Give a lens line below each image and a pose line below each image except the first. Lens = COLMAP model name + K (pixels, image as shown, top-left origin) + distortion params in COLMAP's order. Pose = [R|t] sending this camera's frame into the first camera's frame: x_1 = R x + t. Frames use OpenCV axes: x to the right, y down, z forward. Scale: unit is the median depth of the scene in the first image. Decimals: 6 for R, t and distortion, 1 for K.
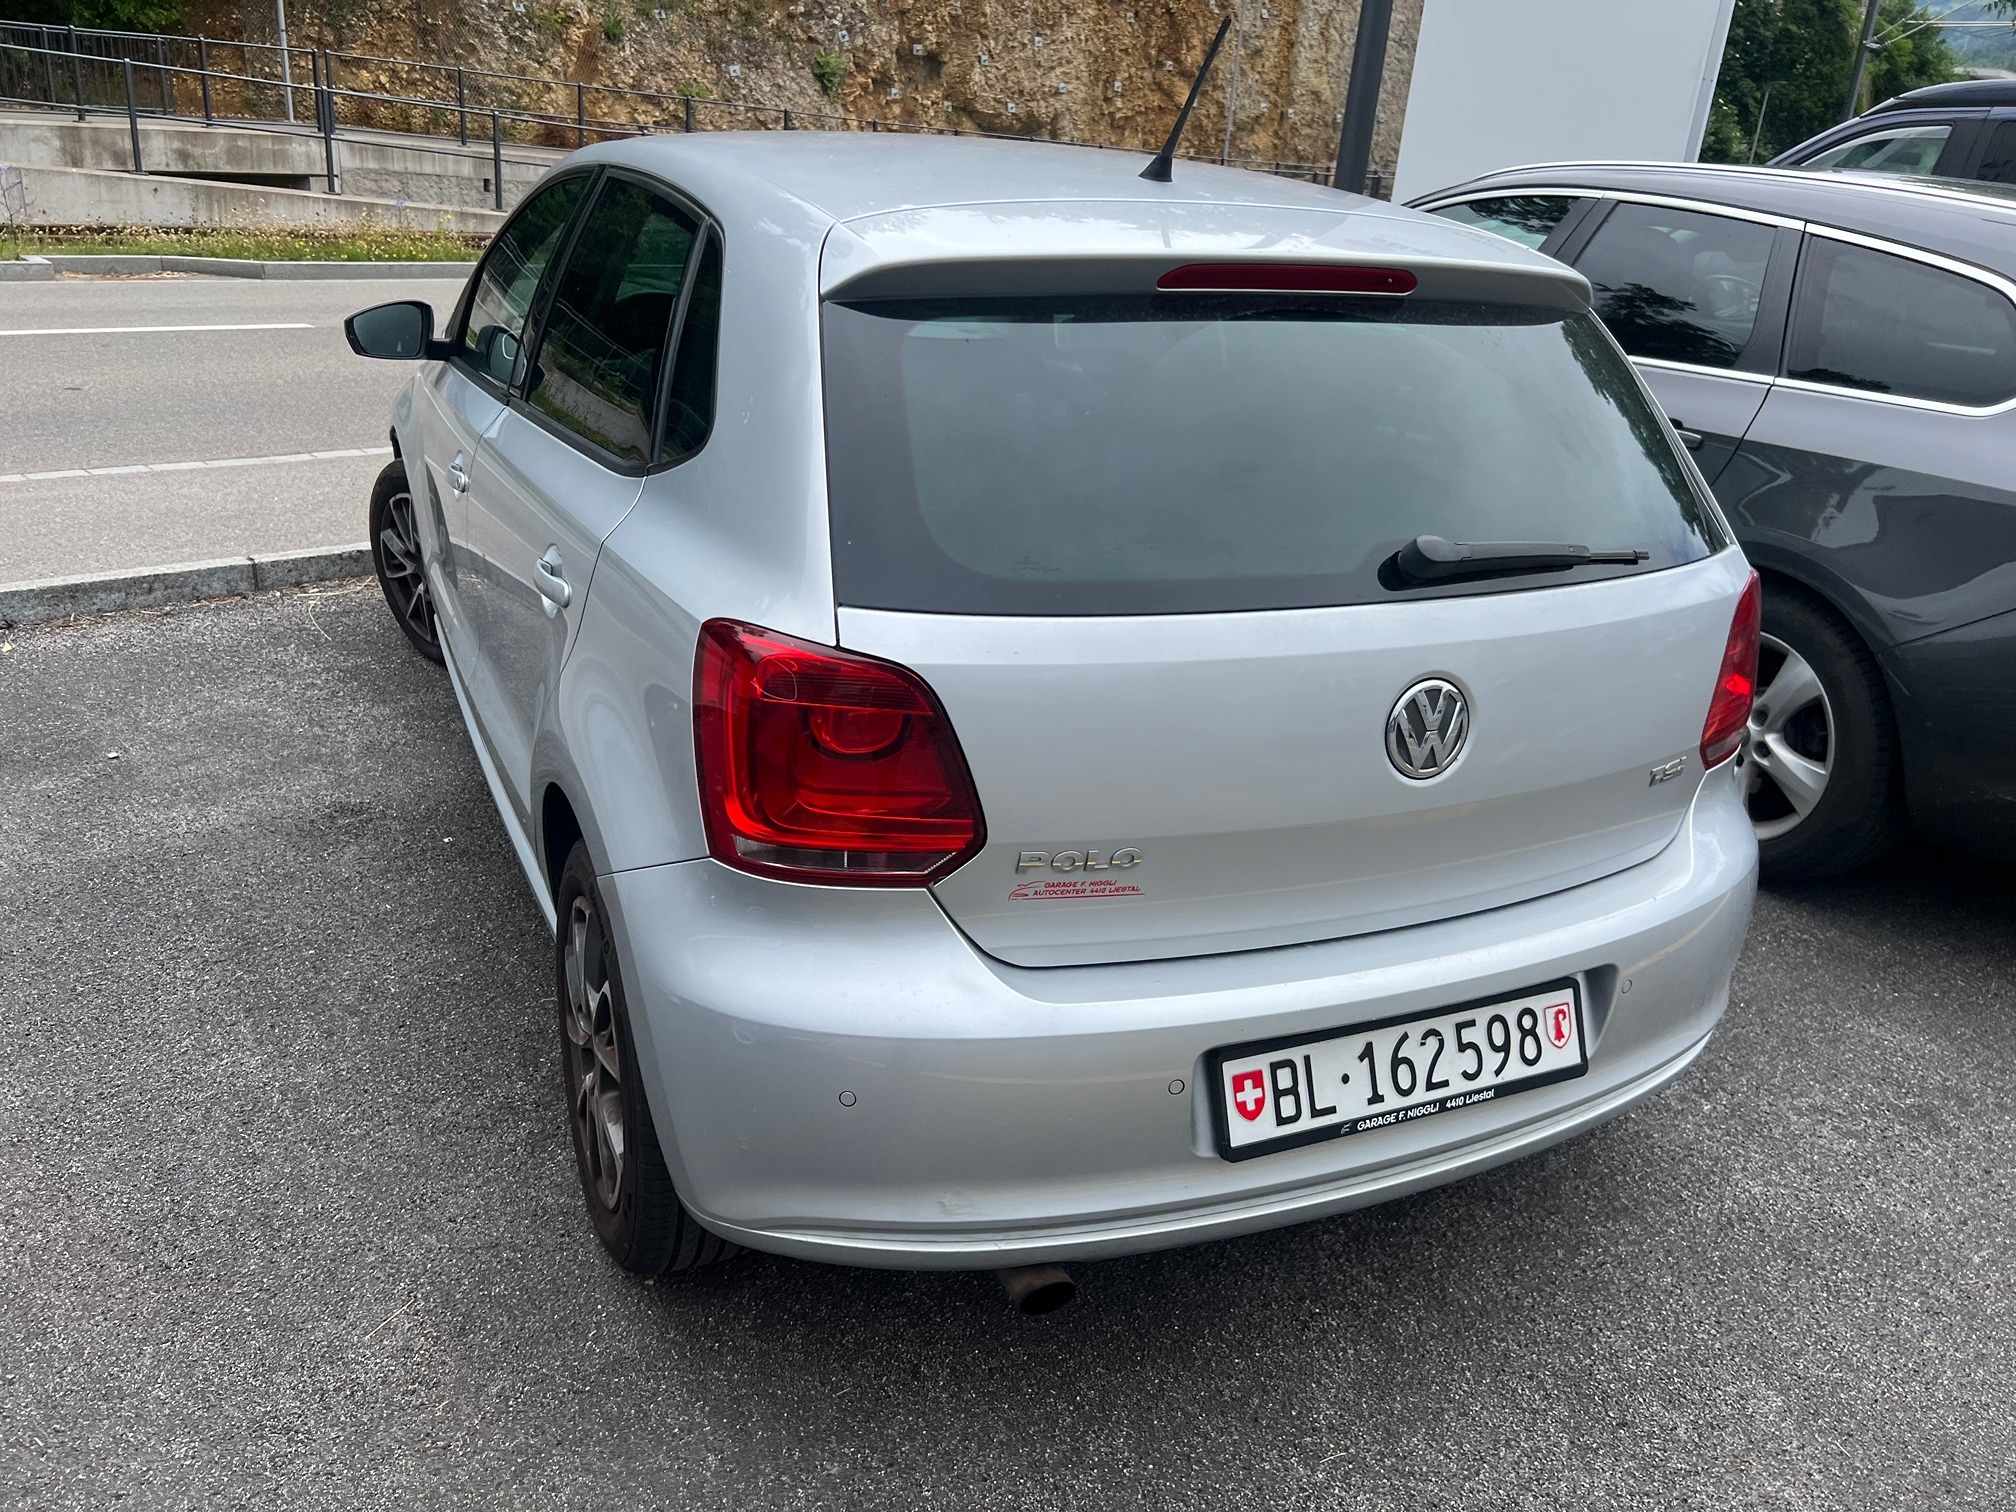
lens RADIAL K [[1546.1, 0, 1005.7], [0, 1546.1, 724.5], [0, 0, 1]] dist [0.035169, -0.036073]
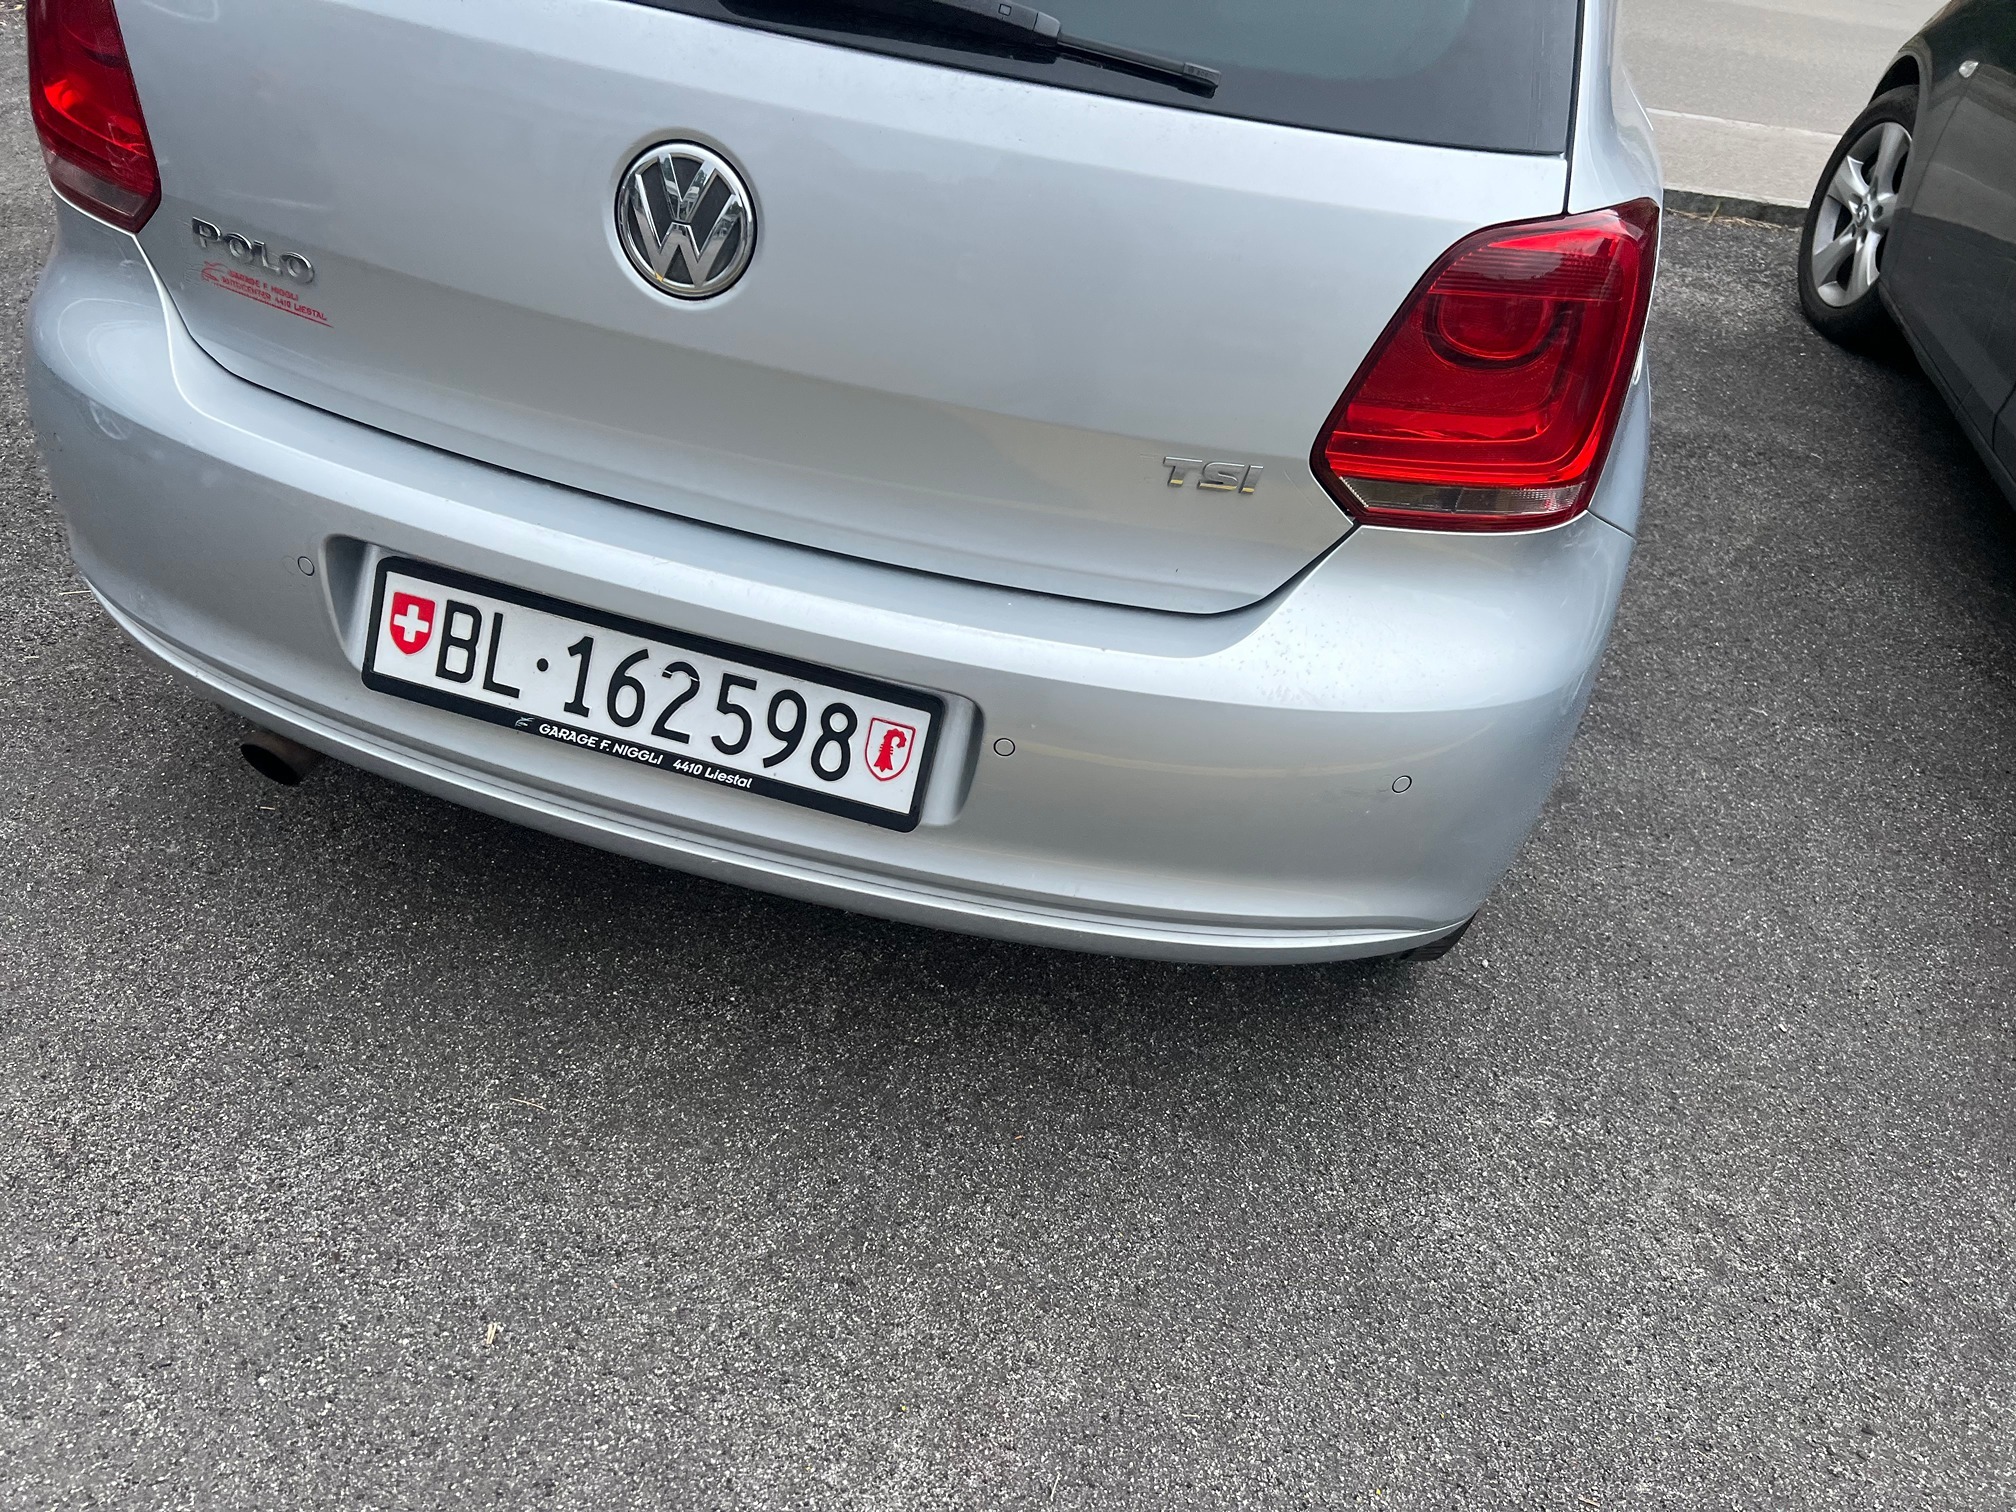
lens RADIAL K [[1544.9, 0, 961.3], [0, 1544.9, 779.7], [0, 0, 1]] dist [0.042551, -0.058063]
pose [[0.772633, 0.406833, -0.487365, 0.652172], [-0.303392, 0.910964, 0.279461, -0.000392], [0.557666, -0.068058, 0.827270, 0.390049]]
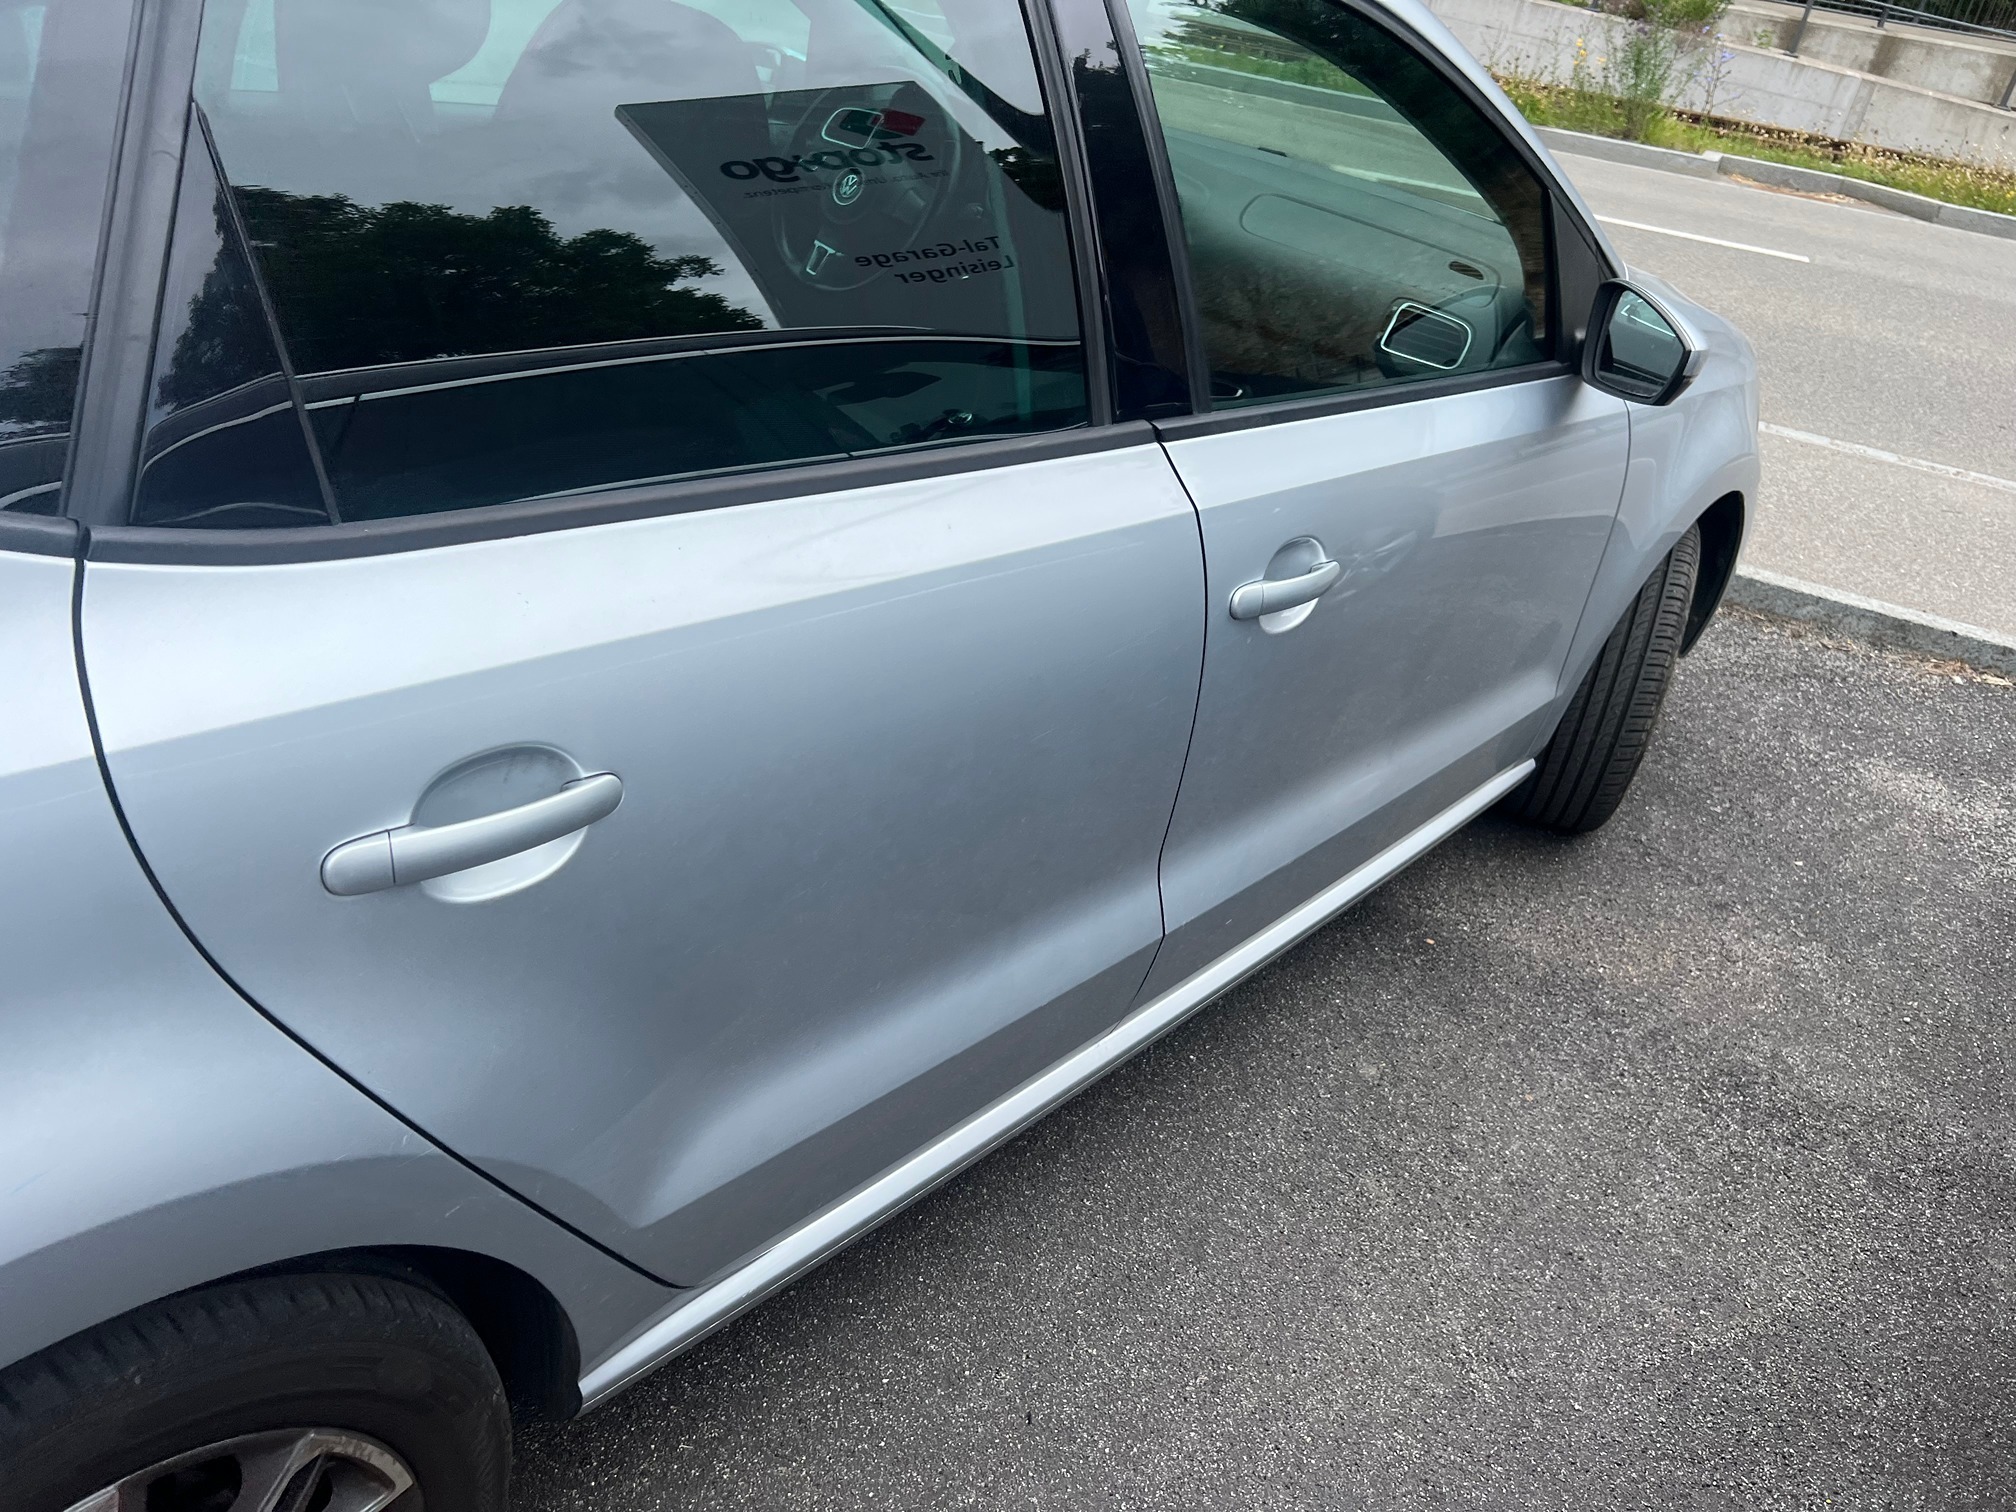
lens RADIAL K [[1527.9, 0, 1037.8], [0, 1527.9, 762.2], [0, 0, 1]] dist [0.031800, -0.005438]
pose [[0.394883, 0.464681, -0.792552, 0.795561], [-0.427580, 0.856492, 0.289131, -0.378462], [0.813168, 0.224706, 0.536902, 1.209313]]
